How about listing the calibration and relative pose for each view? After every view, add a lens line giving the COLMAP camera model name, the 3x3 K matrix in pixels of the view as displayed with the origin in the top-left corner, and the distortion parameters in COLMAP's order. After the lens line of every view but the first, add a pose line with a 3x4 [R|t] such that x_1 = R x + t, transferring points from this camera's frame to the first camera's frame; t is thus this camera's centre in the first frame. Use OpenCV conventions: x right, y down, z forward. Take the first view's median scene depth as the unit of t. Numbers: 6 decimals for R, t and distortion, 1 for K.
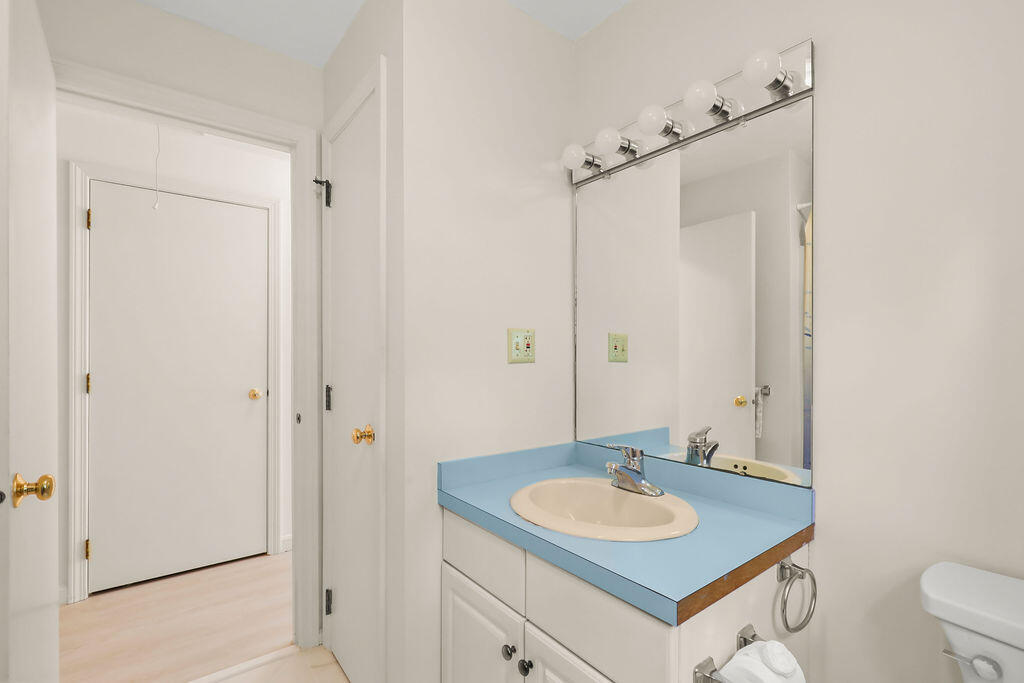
lens RADIAL K [[460.9, 0, 513.1], [0, 460.9, 350.3], [0, 0, 1]] dist [-0.000465, -0.000082]
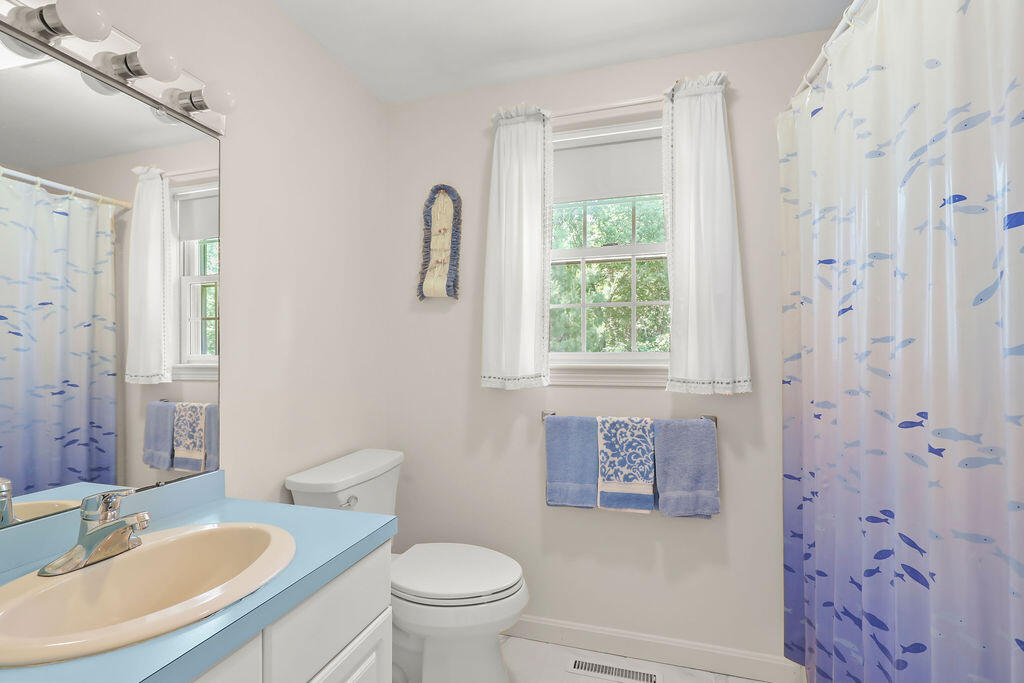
lens RADIAL K [[460.9, 0, 513.1], [0, 460.9, 350.3], [0, 0, 1]] dist [-0.000465, -0.000082]
pose [[-0.588147, 0.001207, 0.808753, -0.766776], [-0.001769, 0.999995, -0.002779, -0.002303], [-0.808752, -0.003065, -0.588142, 1.081188]]
